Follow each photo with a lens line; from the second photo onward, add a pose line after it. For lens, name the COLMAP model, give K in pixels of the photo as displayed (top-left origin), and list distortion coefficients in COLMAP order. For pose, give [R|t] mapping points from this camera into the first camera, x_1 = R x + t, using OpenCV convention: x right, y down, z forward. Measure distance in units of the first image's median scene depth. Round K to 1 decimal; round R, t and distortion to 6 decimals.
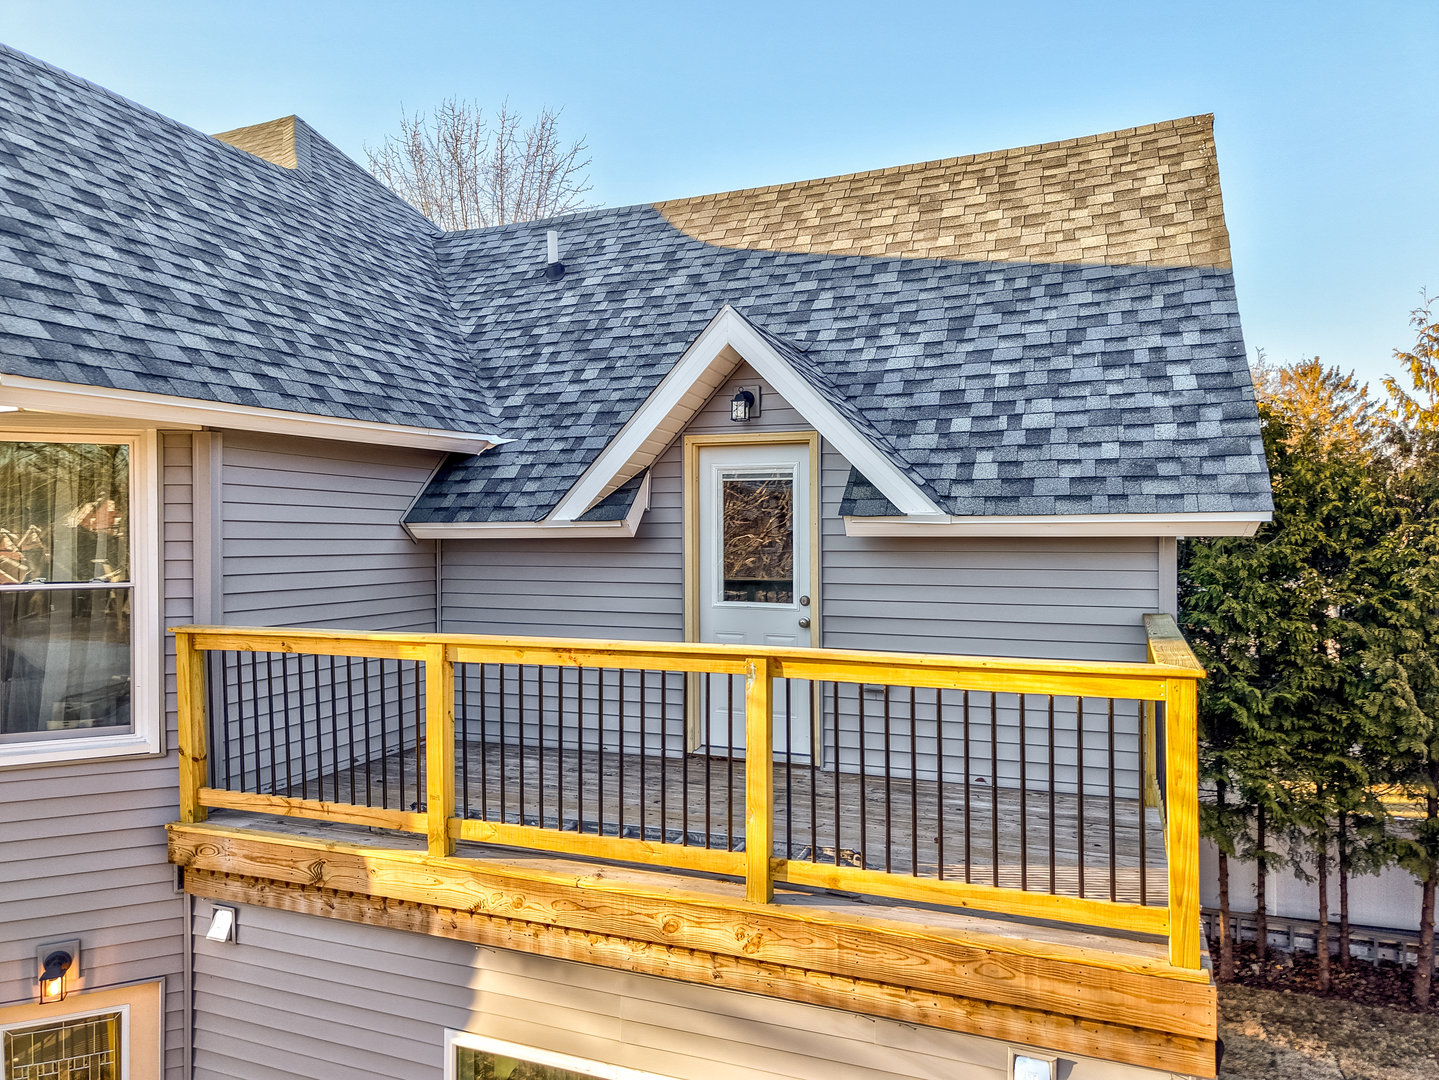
lens RADIAL K [[970.9, 0, 714.9], [0, 970.9, 541.3], [0, 0, 1]] dist [0.041440, -0.019394]
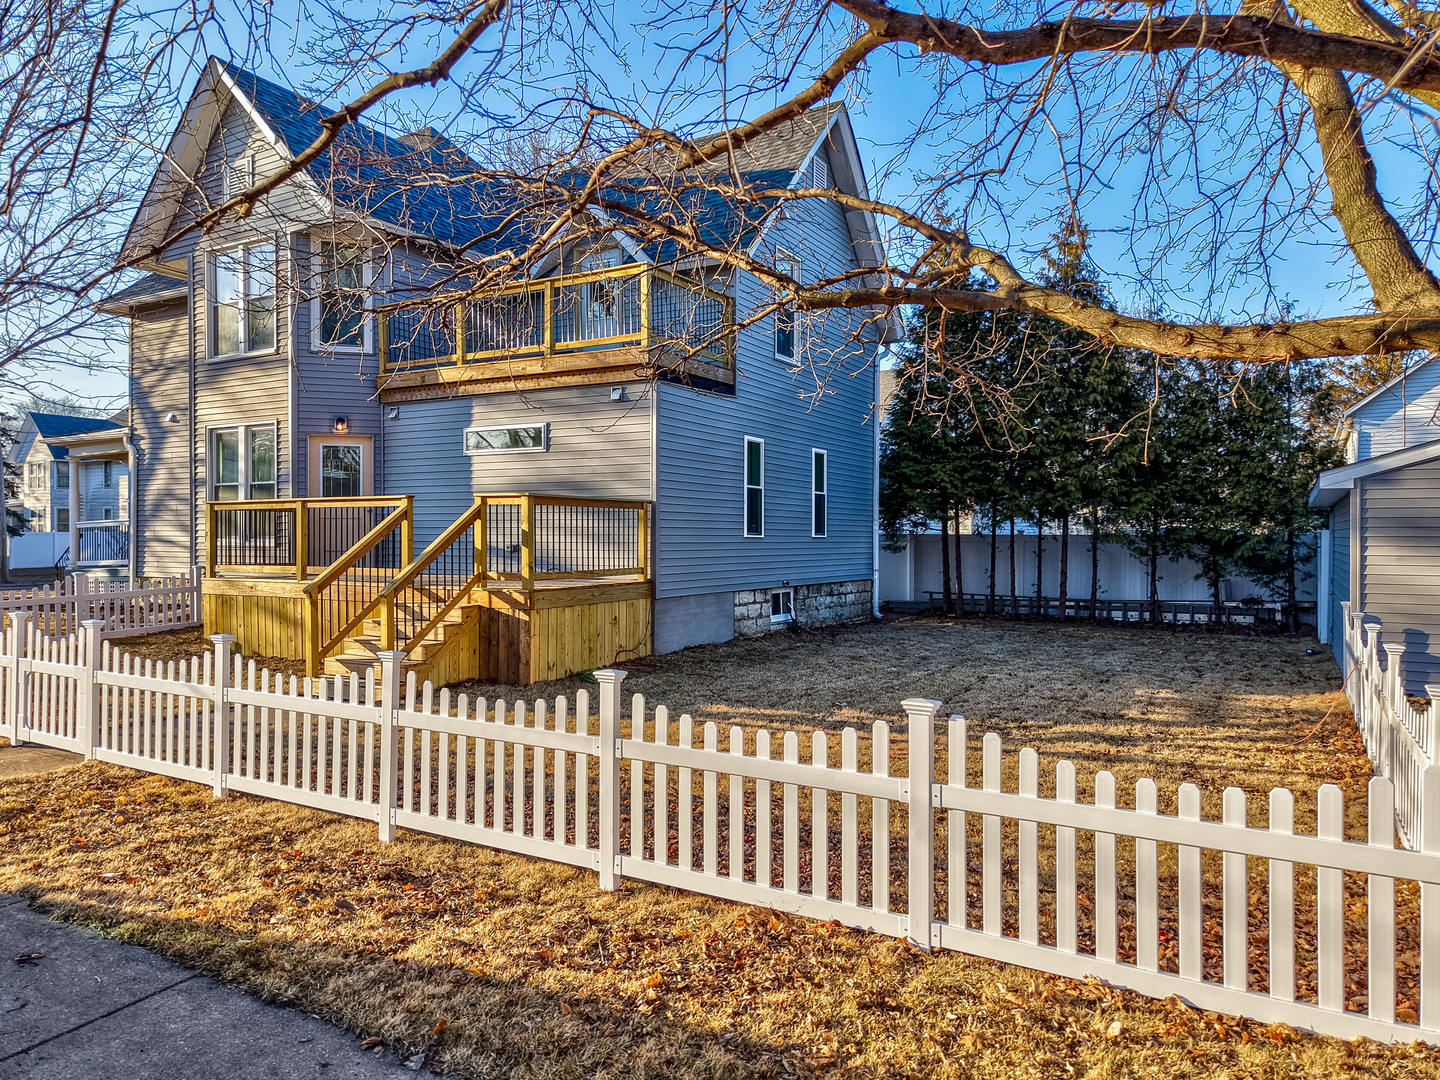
lens RADIAL K [[971.6, 0, 721.2], [0, 971.6, 553.6], [0, 0, 1]] dist [0.041440, -0.019394]
pose [[0.989213, 0.008325, -0.146248, 0.649966], [-0.007488, 0.999952, 0.006275, 0.592406], [0.146294, -0.005112, 0.989228, -1.263571]]
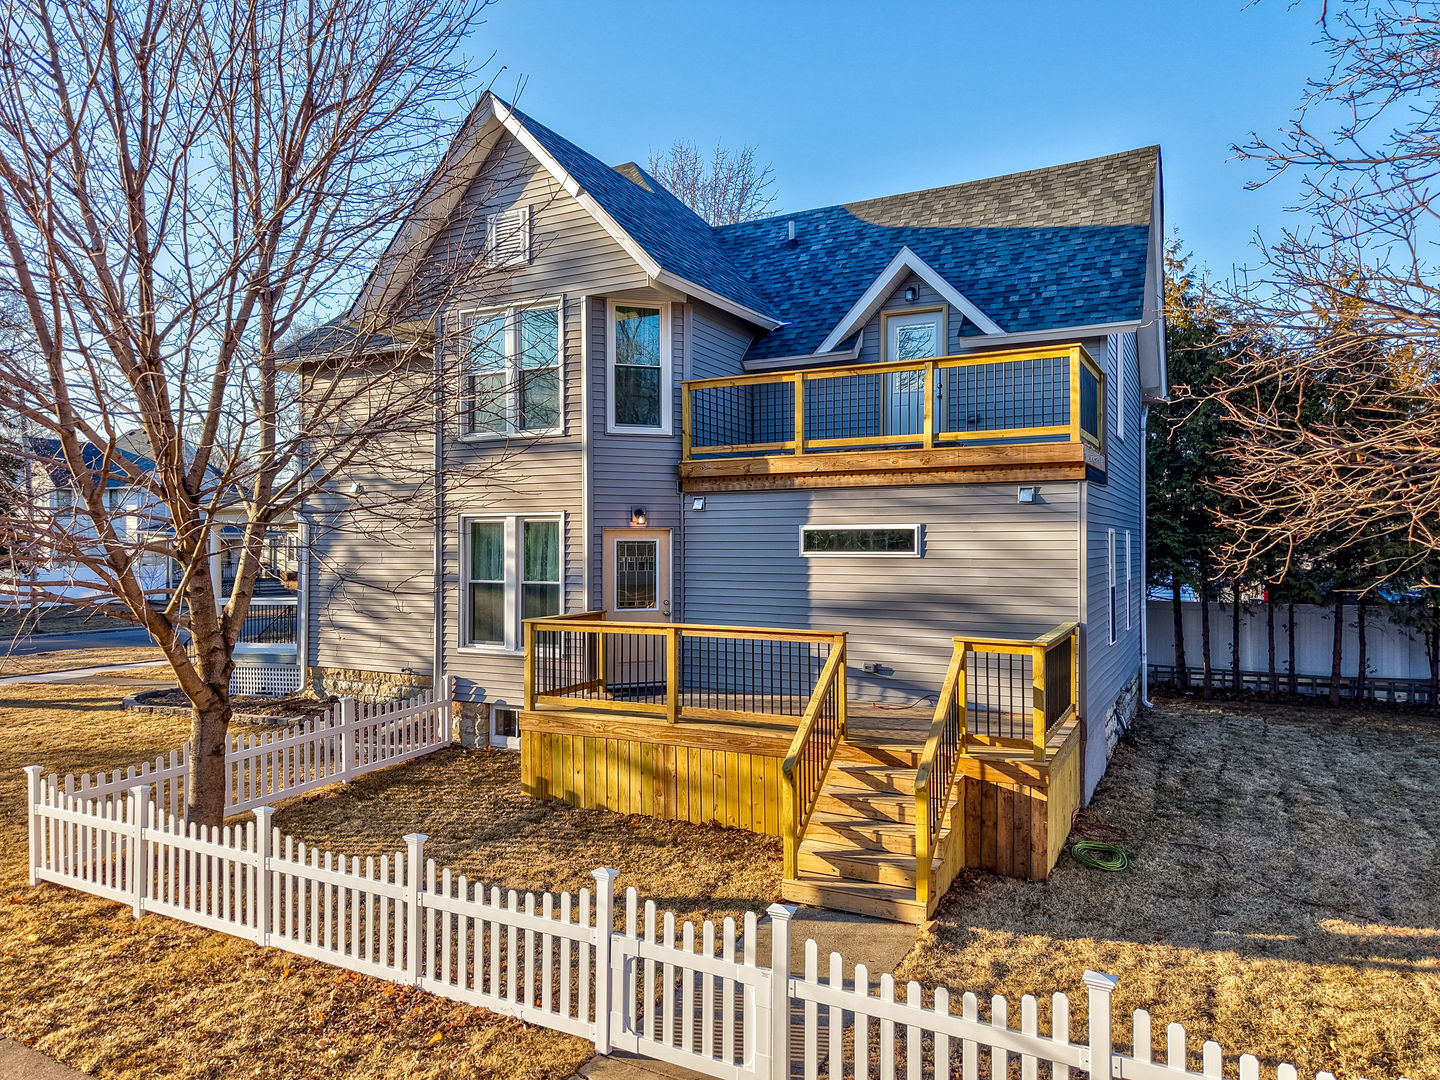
lens RADIAL K [[971.6, 0, 717.5], [0, 971.6, 544.5], [0, 0, 1]] dist [0.041440, -0.019394]
pose [[0.995134, 0.001448, -0.098525, -0.166065], [-0.002236, 0.999966, -0.007890, 0.393701], [0.098510, 0.008072, 0.995103, -1.079714]]
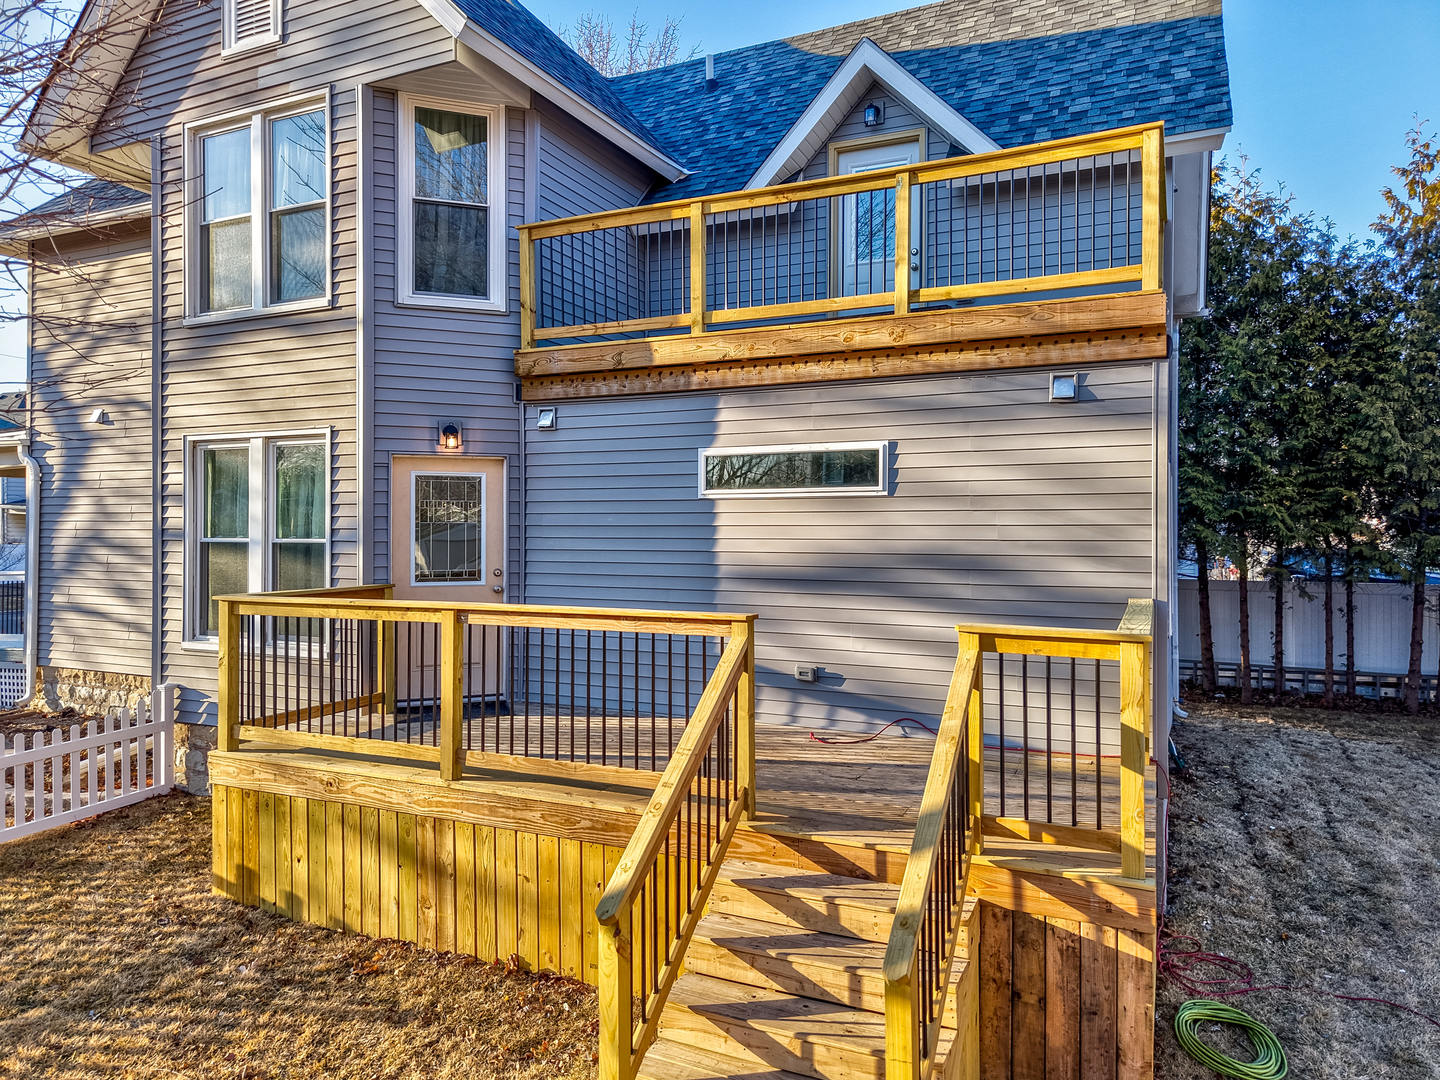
lens RADIAL K [[971.6, 0, 714.9], [0, 971.6, 532.8], [0, 0, 1]] dist [0.041440, -0.019394]
pose [[0.998312, 0.004829, -0.057873, -0.106918], [-0.005268, 0.999958, -0.007436, 0.450833], [0.057835, 0.007729, 0.998296, -0.420681]]
